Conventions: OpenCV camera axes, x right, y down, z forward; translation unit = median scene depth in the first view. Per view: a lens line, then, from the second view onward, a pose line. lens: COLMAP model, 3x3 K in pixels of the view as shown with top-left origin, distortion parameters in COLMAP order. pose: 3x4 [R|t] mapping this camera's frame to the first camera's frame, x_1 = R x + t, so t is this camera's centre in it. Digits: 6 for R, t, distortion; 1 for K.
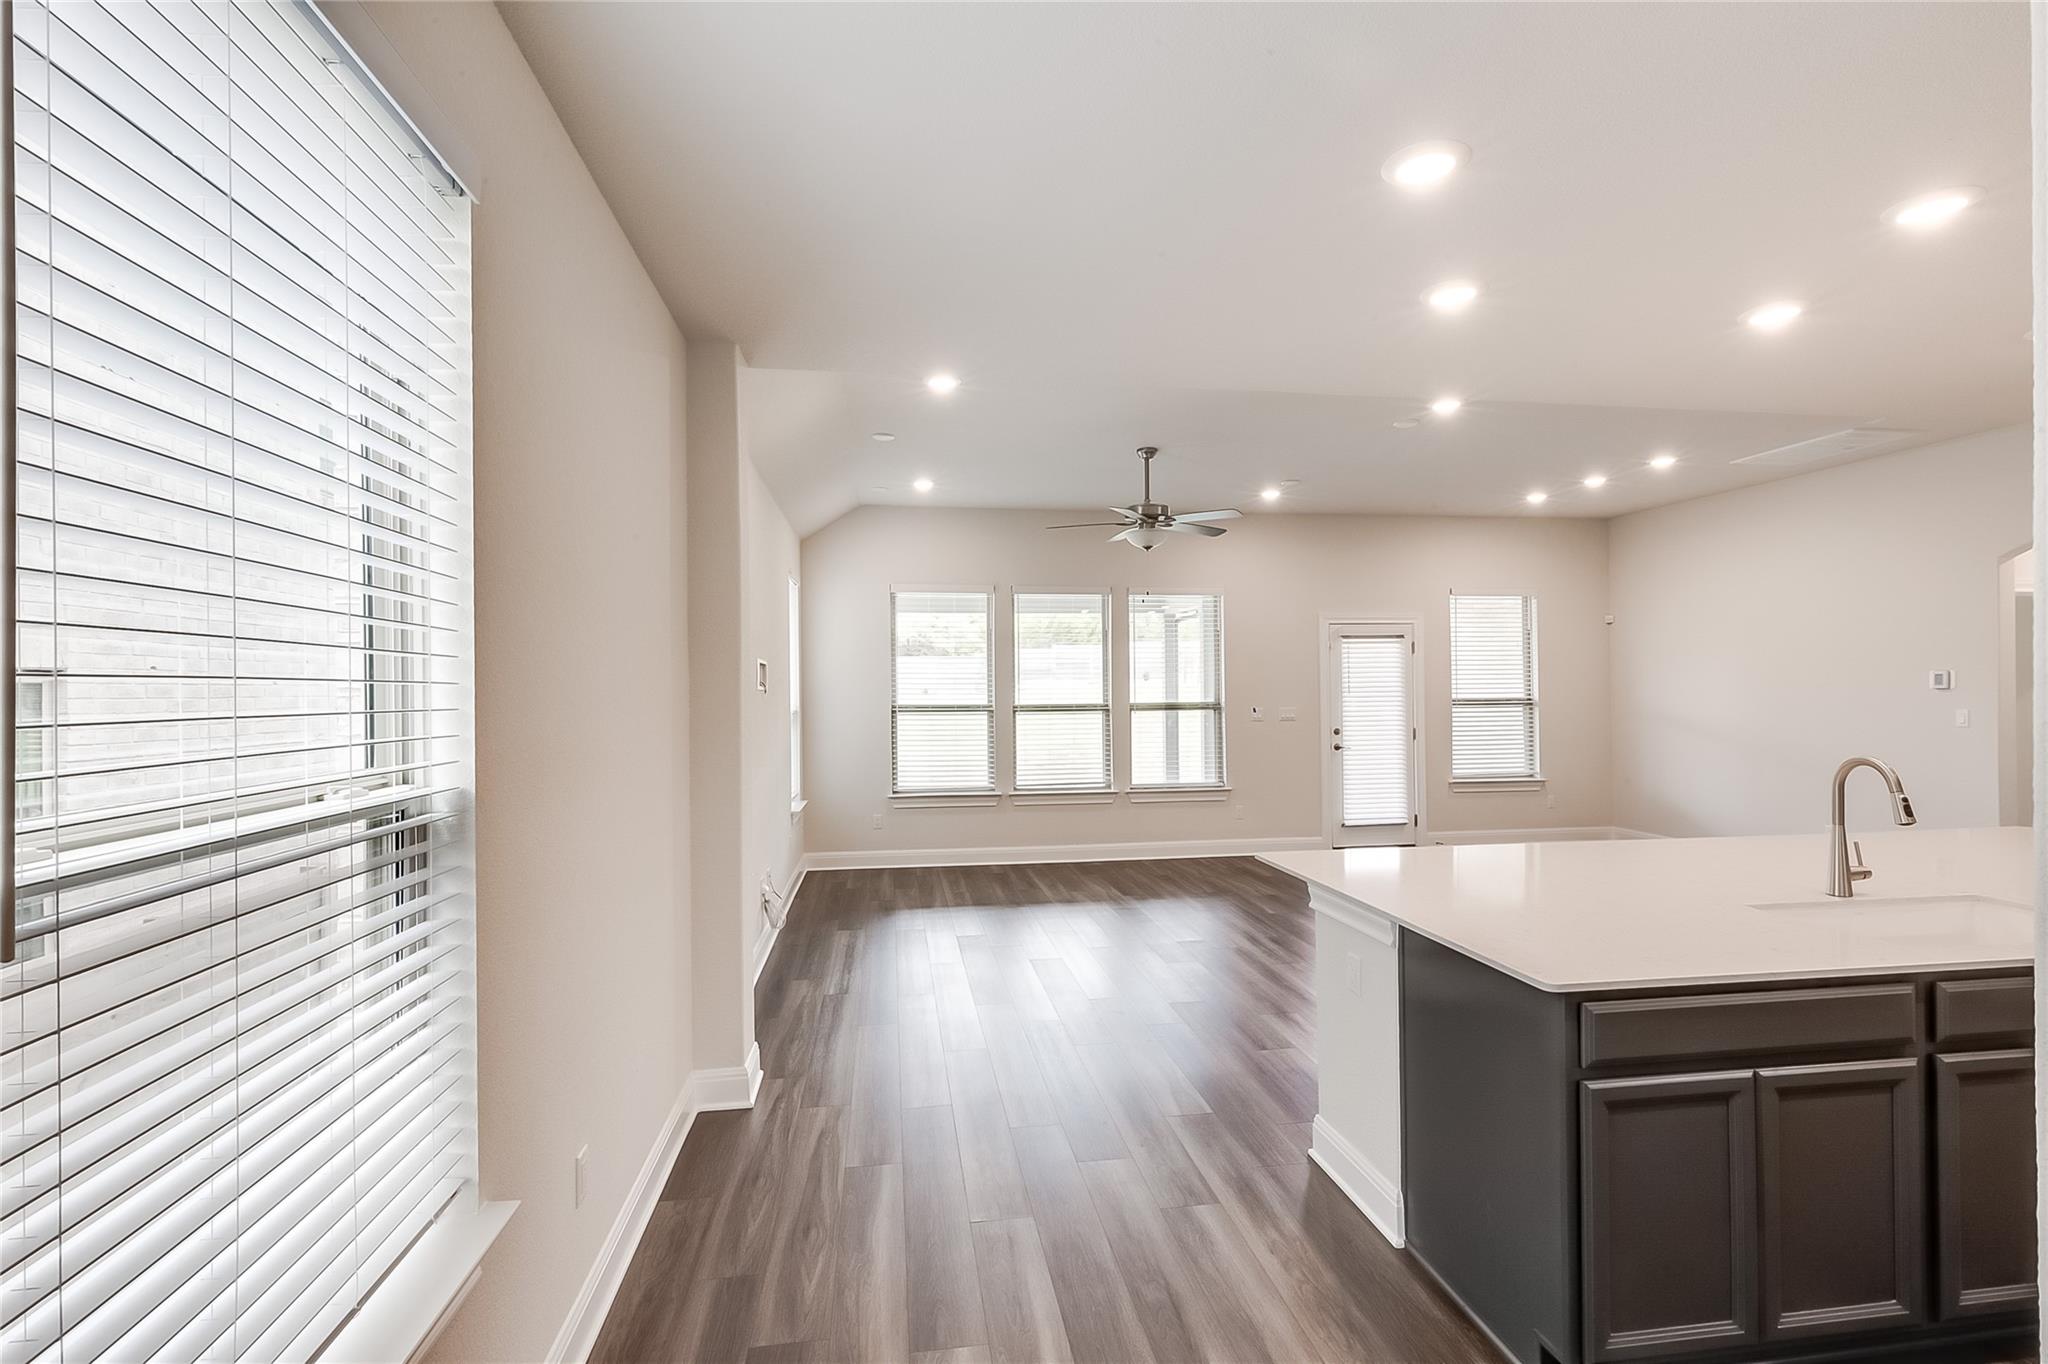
lens RADIAL K [[924.9, 0, 1025.0], [0, 924.9, 690.7], [0, 0, 1]] dist [0.004347, -0.000295]
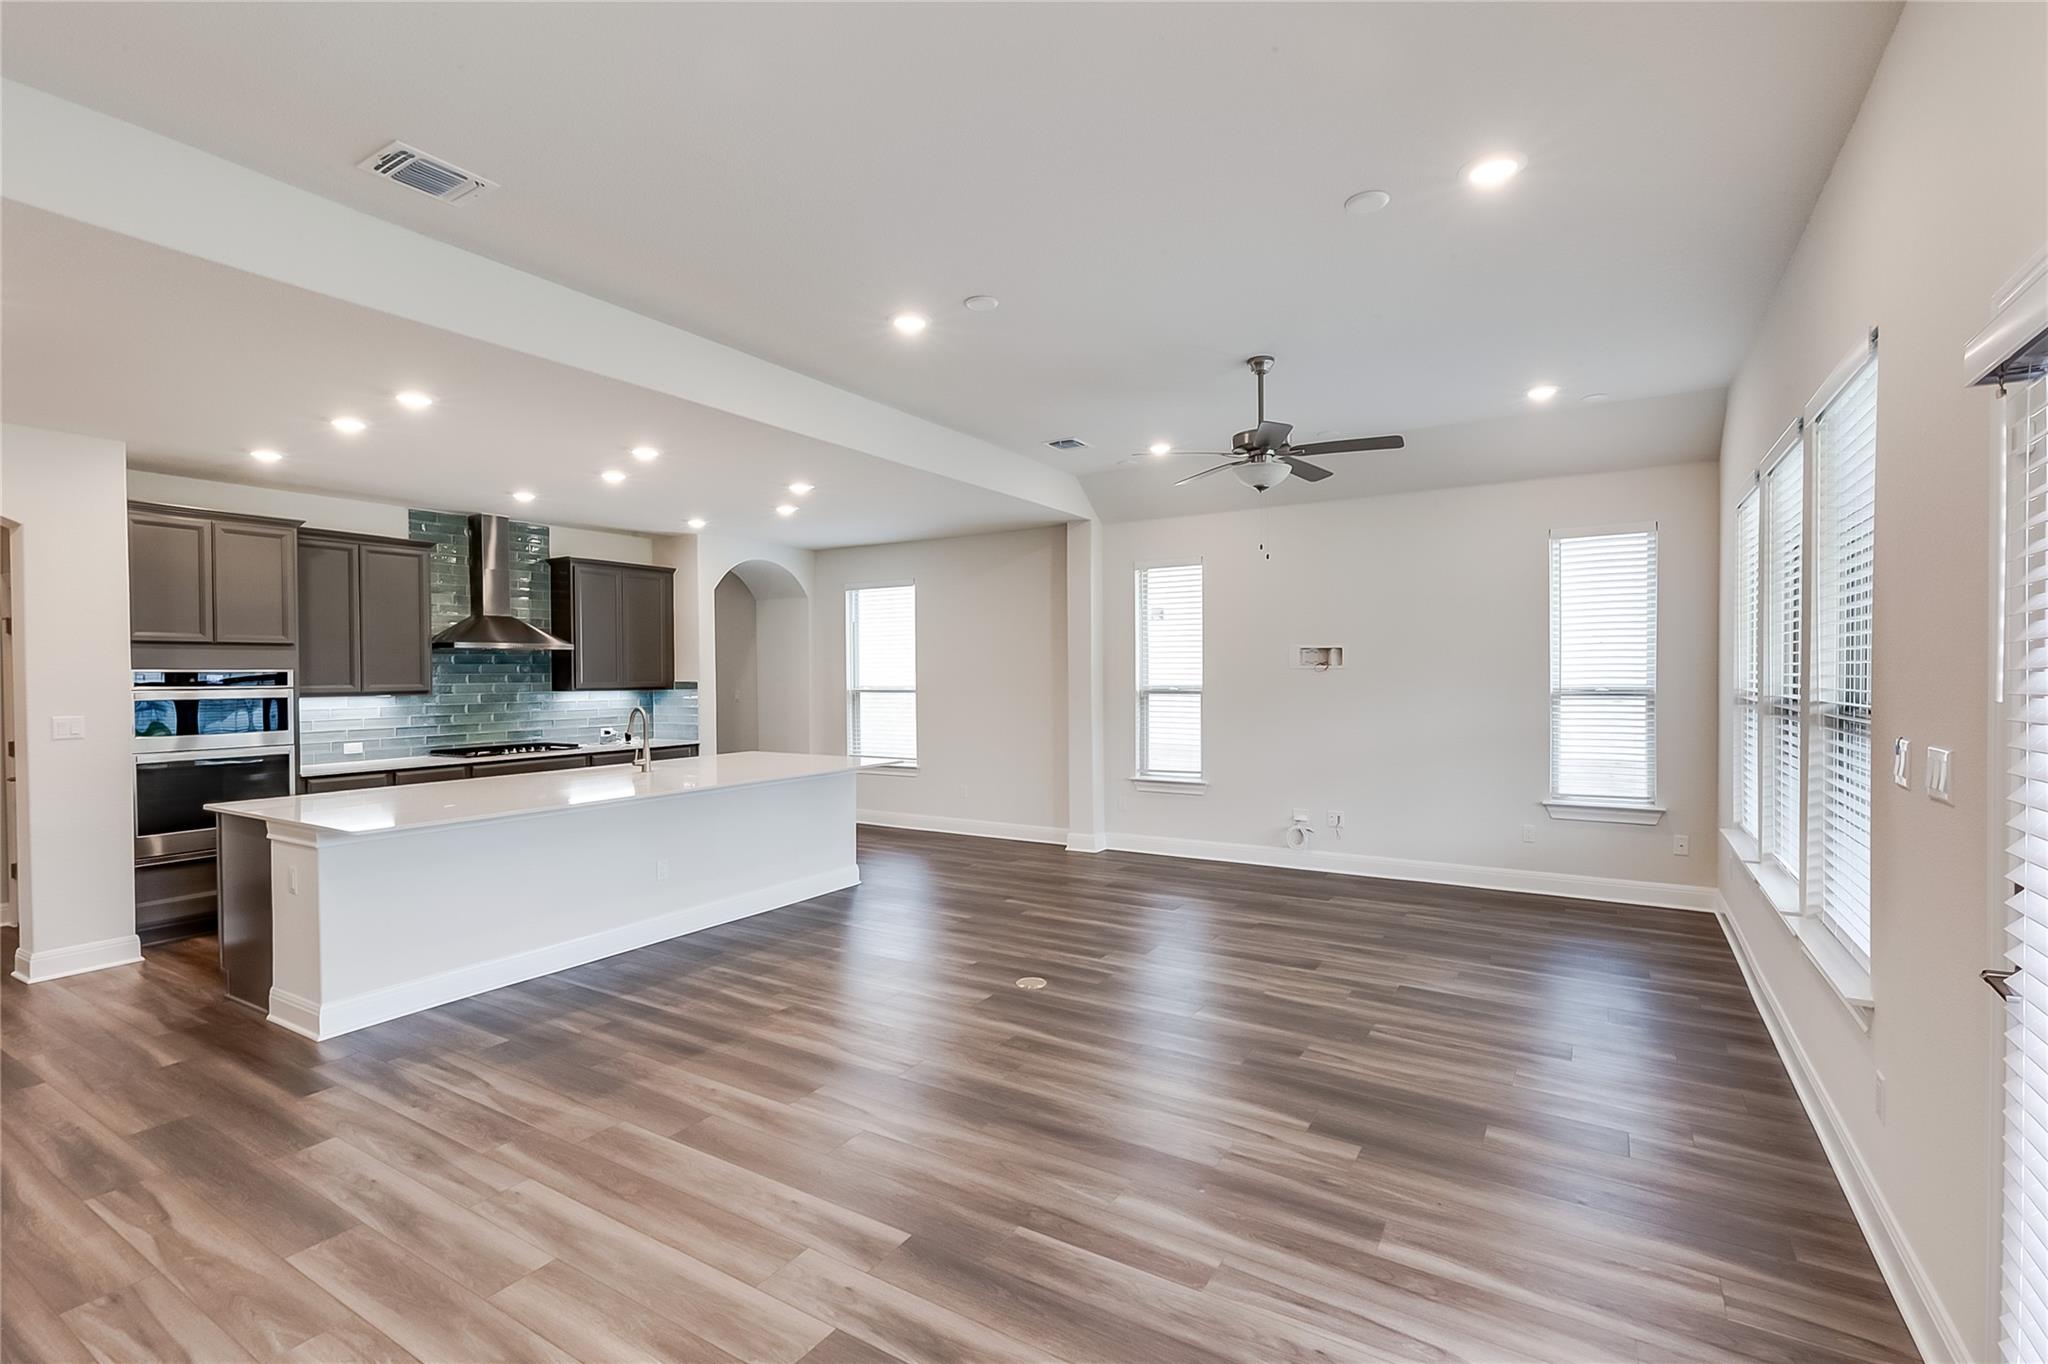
lens RADIAL K [[933.8, 0, 1023.0], [0, 933.8, 684.3], [0, 0, 1]] dist [0.002578, 0.002601]
pose [[-0.649512, 0.020224, -0.760082, 0.628704], [0.011209, 0.999792, 0.017025, -0.005029], [0.760269, 0.002538, -0.649604, 0.995689]]
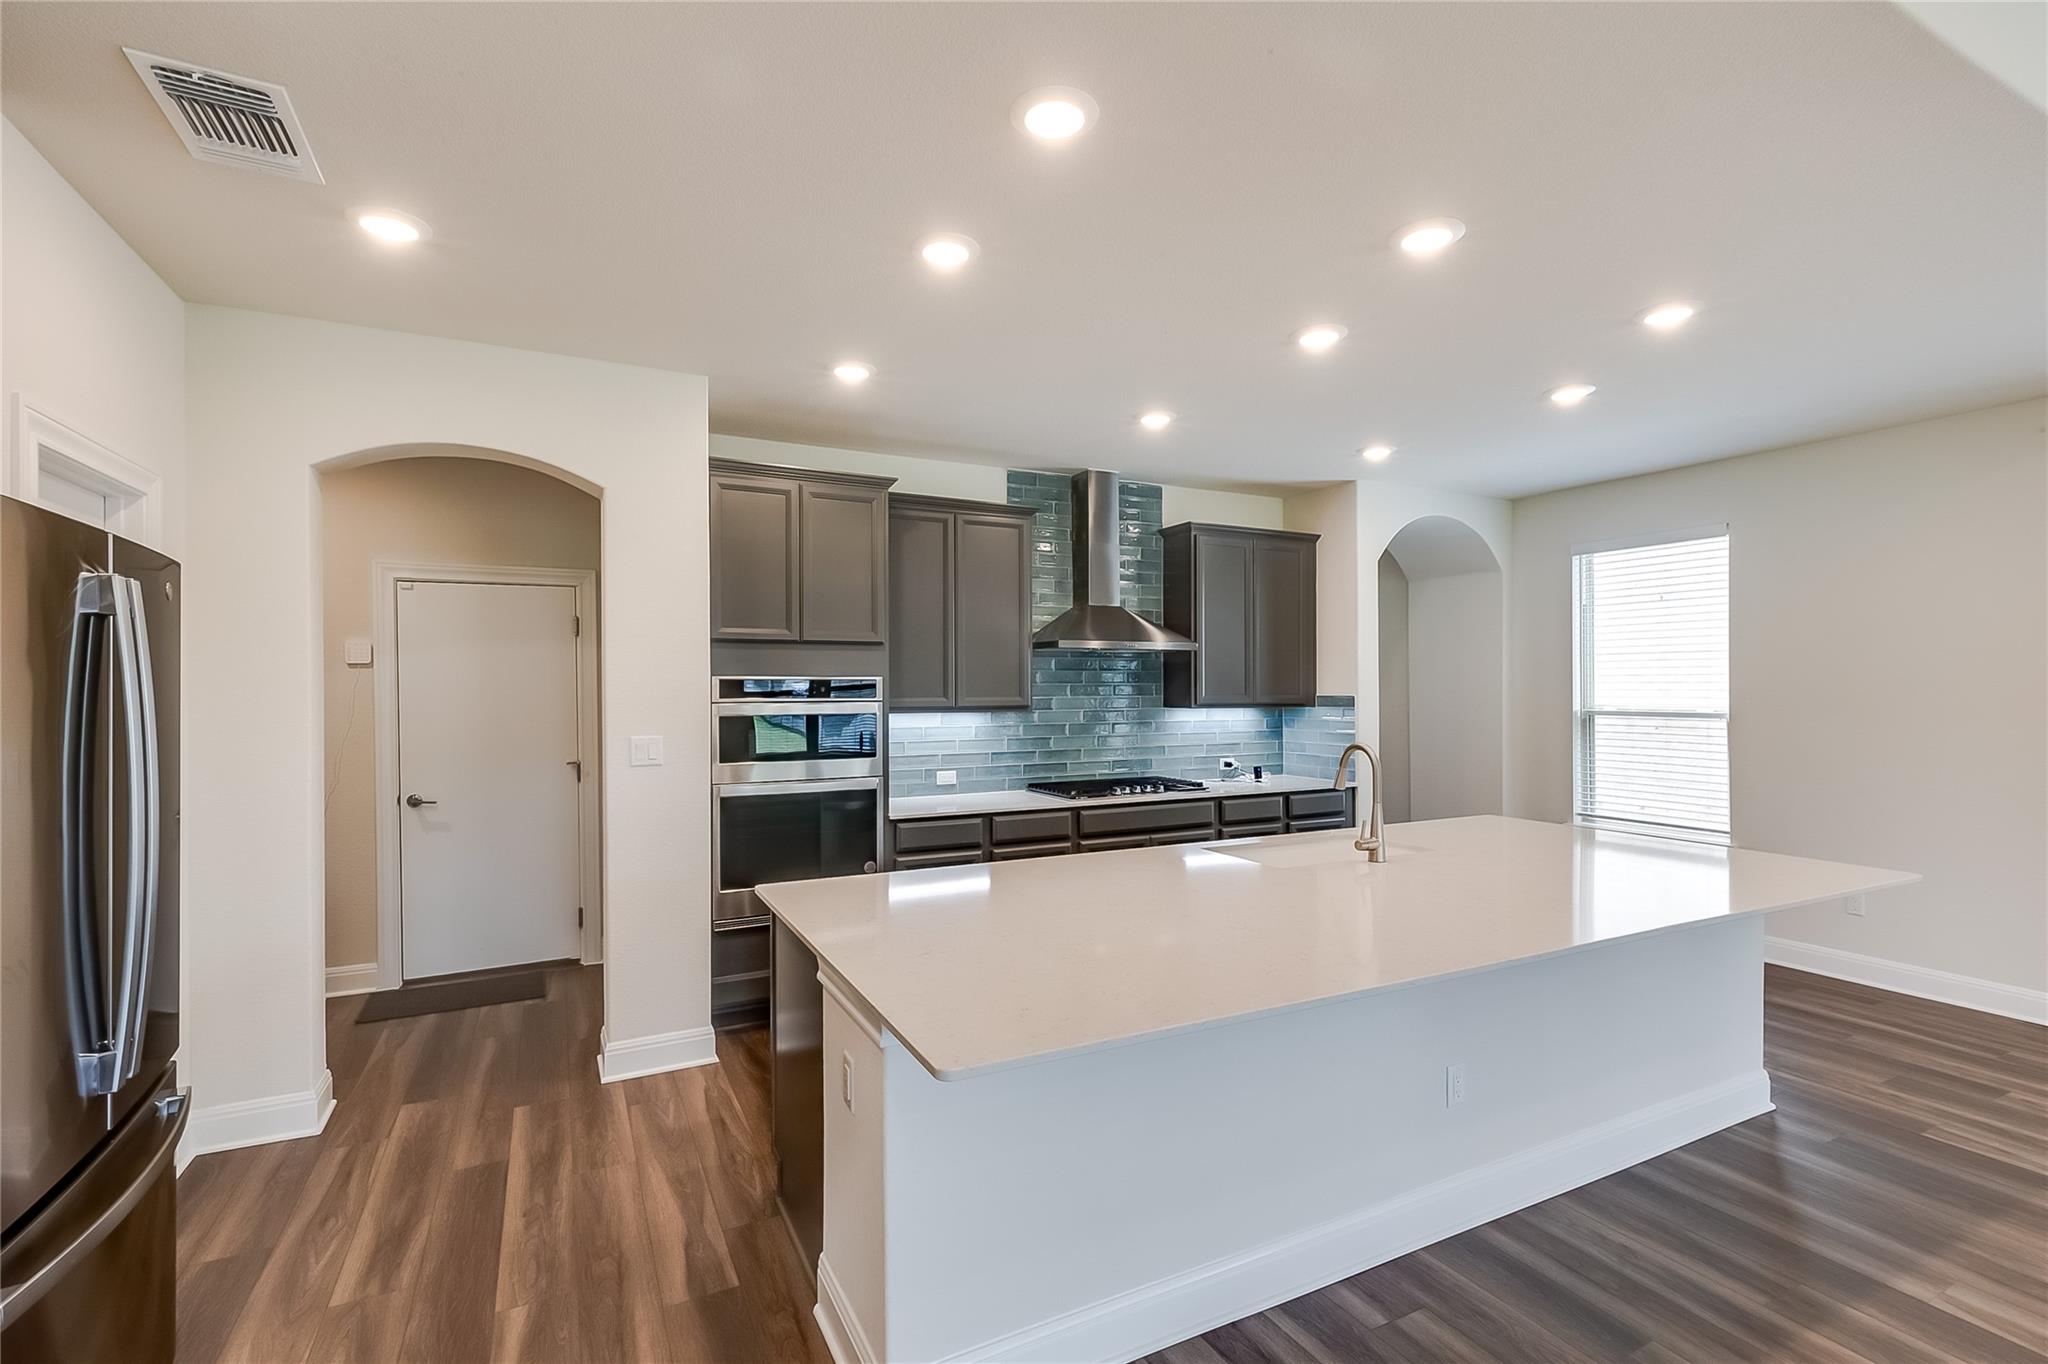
lens RADIAL K [[933.8, 0, 1027.1], [0, 933.8, 674.3], [0, 0, 1]] dist [0.002578, 0.002601]
pose [[-0.945426, 0.003924, -0.325814, 0.543258], [0.007460, 0.999926, -0.009605, -0.005783], [0.325752, -0.011512, -0.945385, 0.644175]]
